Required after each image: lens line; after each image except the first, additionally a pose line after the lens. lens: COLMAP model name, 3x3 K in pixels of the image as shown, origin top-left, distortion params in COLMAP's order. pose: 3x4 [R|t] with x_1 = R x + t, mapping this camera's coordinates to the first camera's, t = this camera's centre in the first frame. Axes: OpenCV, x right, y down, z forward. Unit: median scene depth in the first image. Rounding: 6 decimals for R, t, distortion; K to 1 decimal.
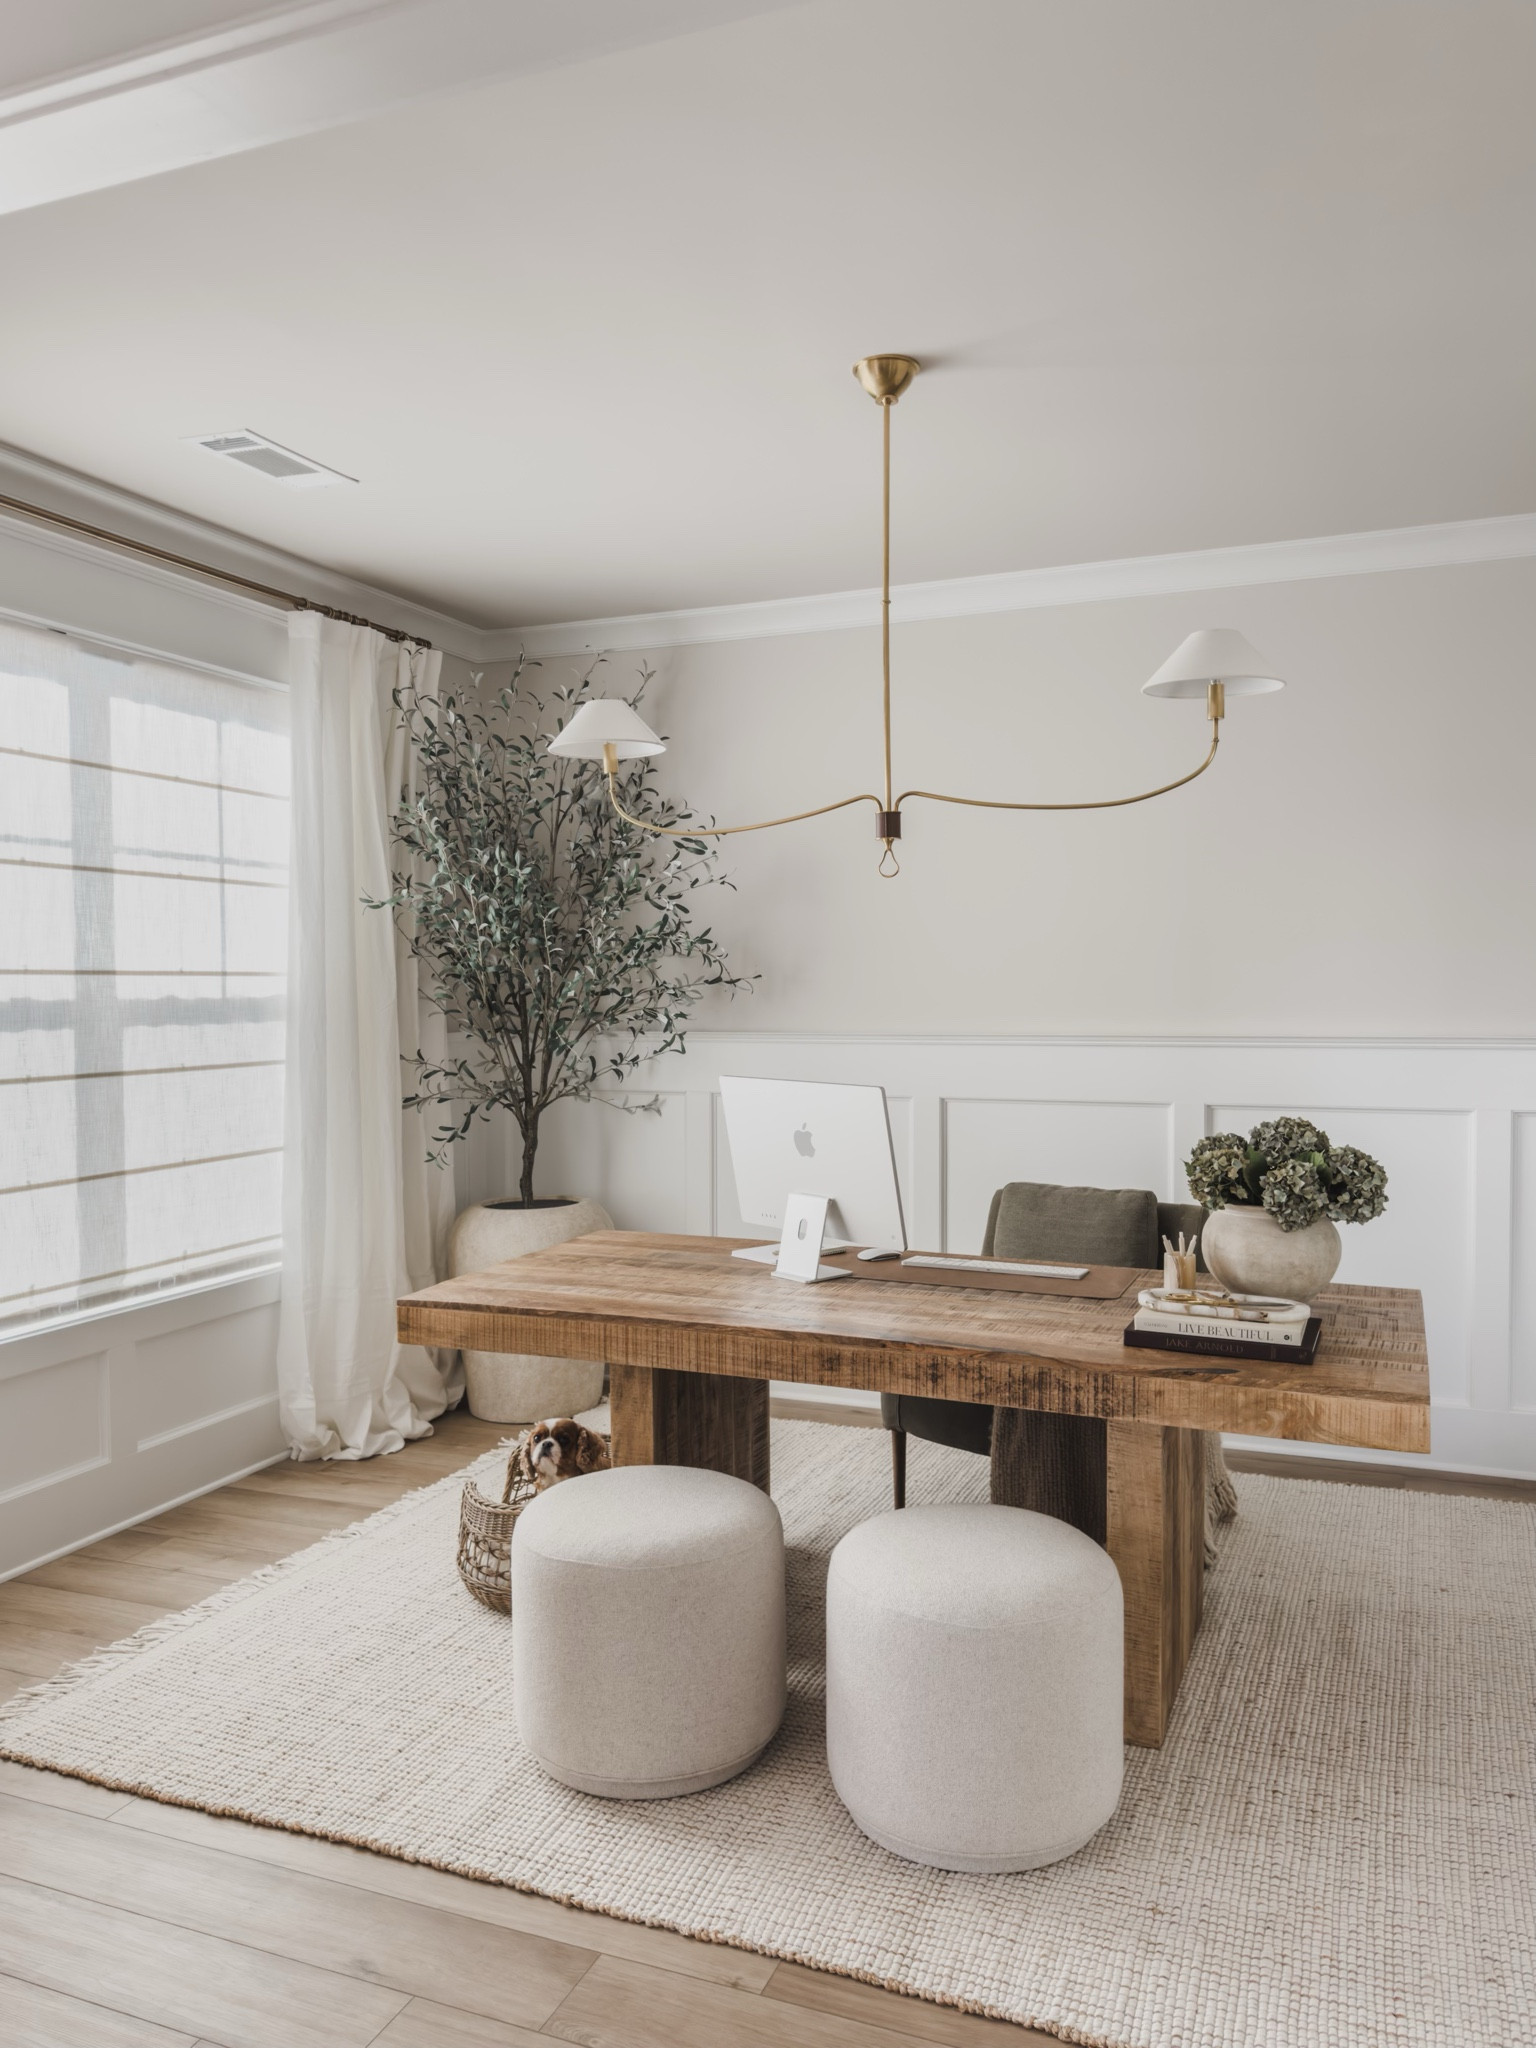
lens RADIAL K [[1527.2, 0, 780.2], [0, 1527.2, 1009.3], [0, 0, 1]] dist [0.045017, -0.061679]
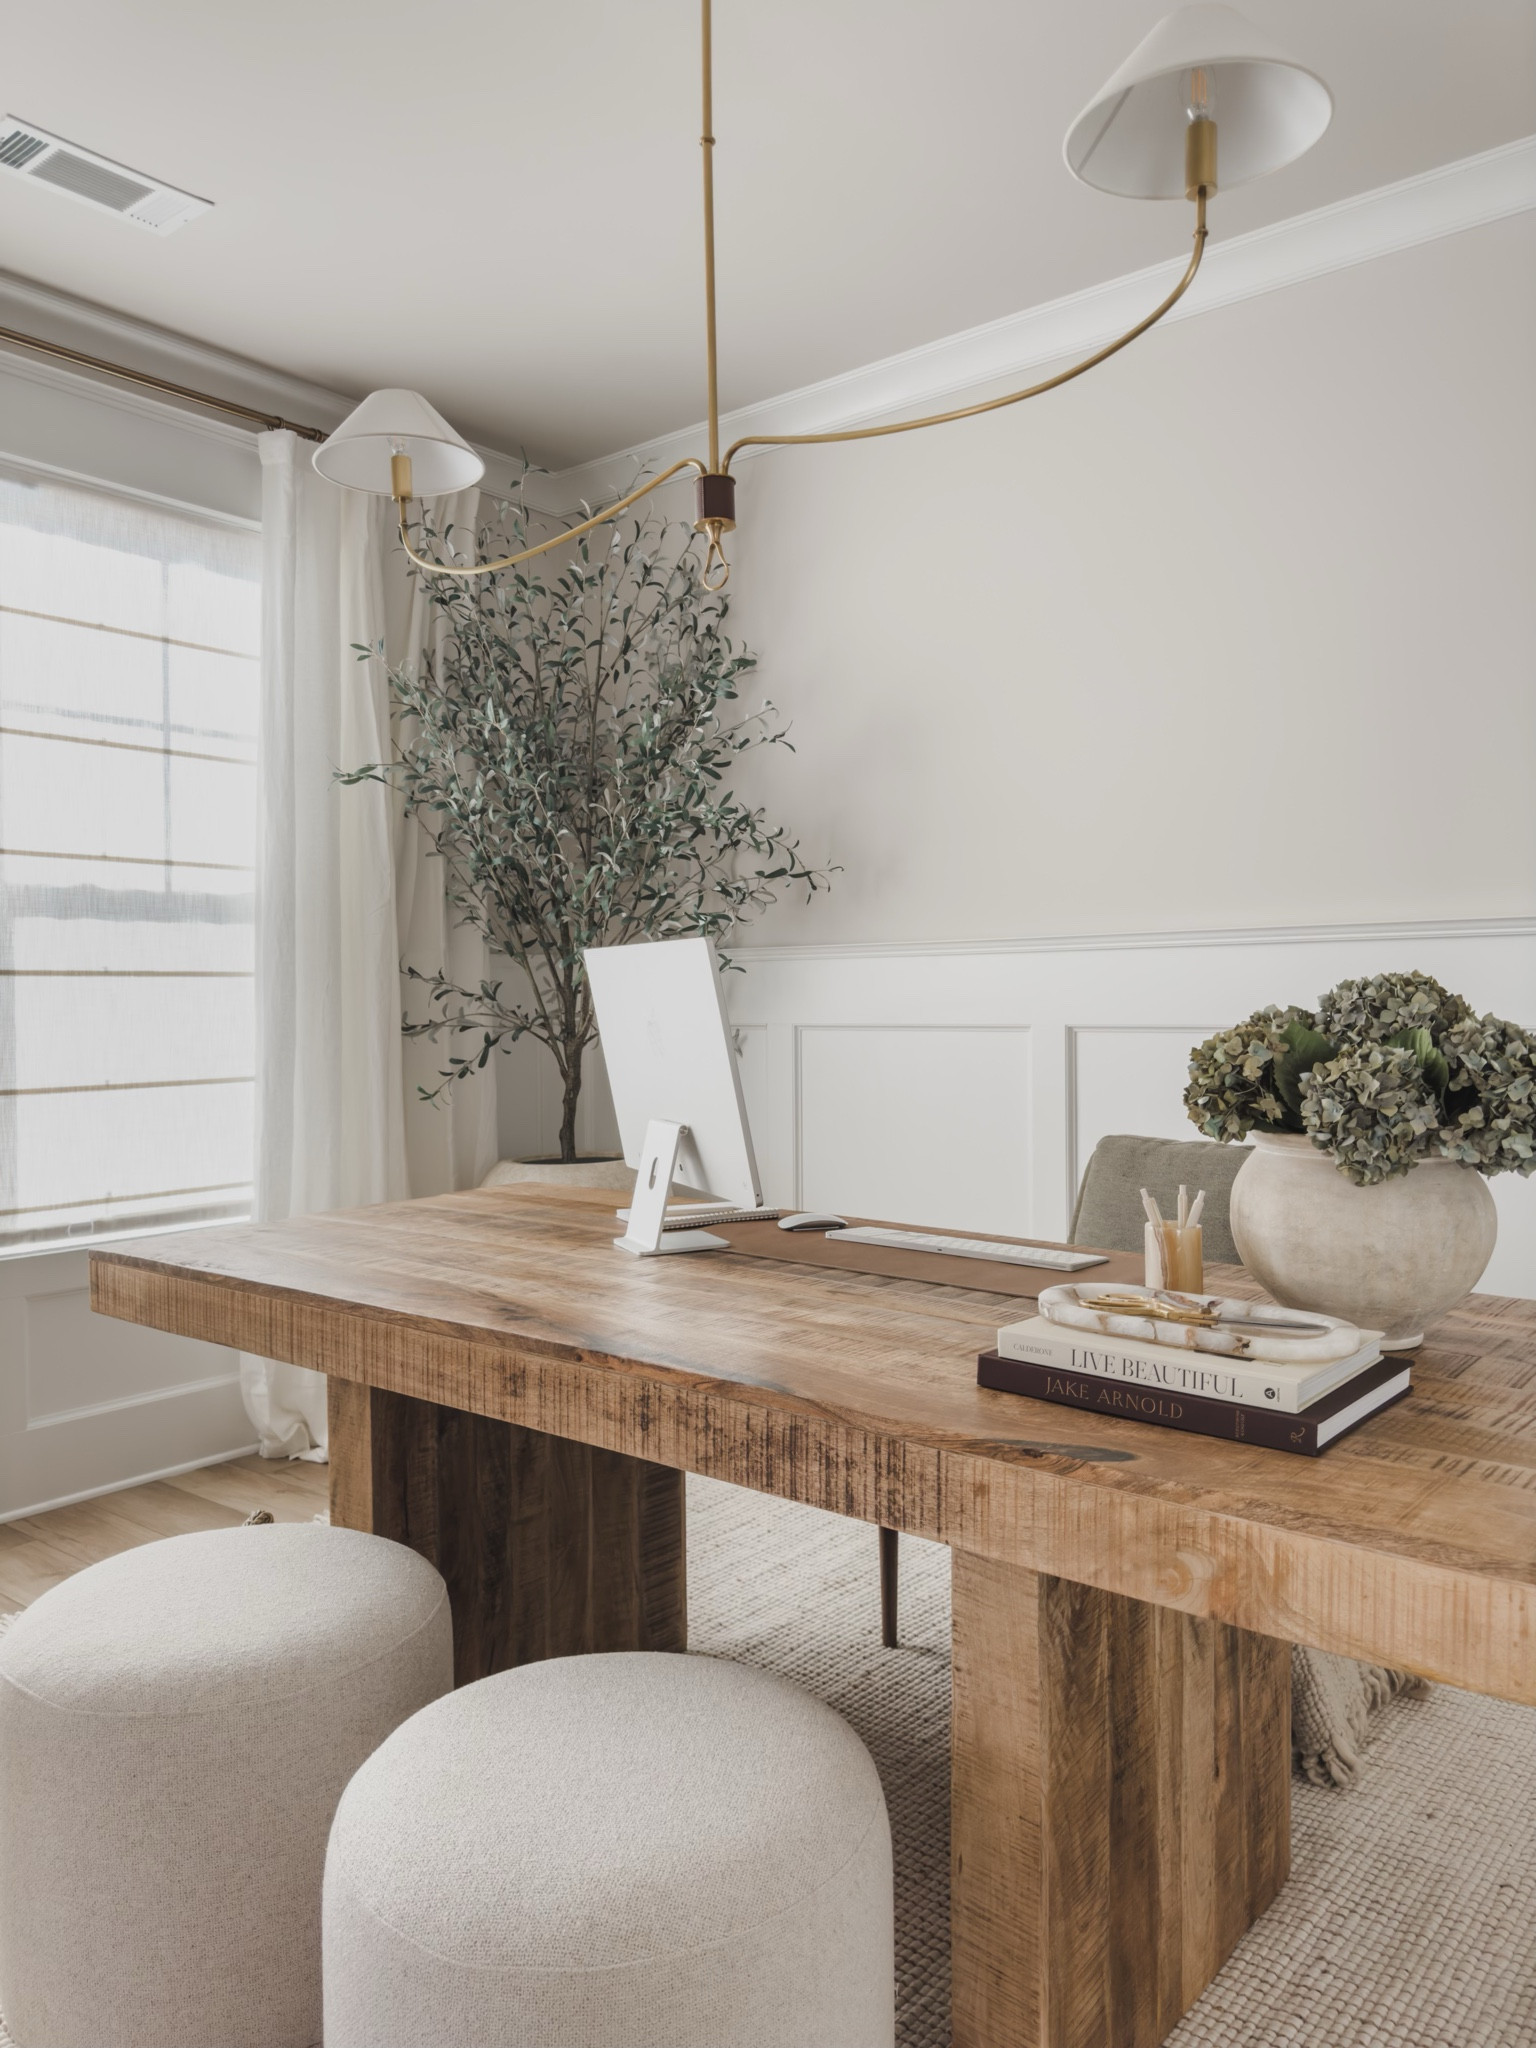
lens RADIAL K [[1527.2, 0, 753.5], [0, 1527.2, 977.6], [0, 0, 1]] dist [0.045017, -0.061679]
pose [[0.958998, -0.000991, -0.283410, 0.272142], [-0.006075, 0.999692, -0.024052, 0.086792], [0.283346, 0.024788, 0.958697, 0.440349]]
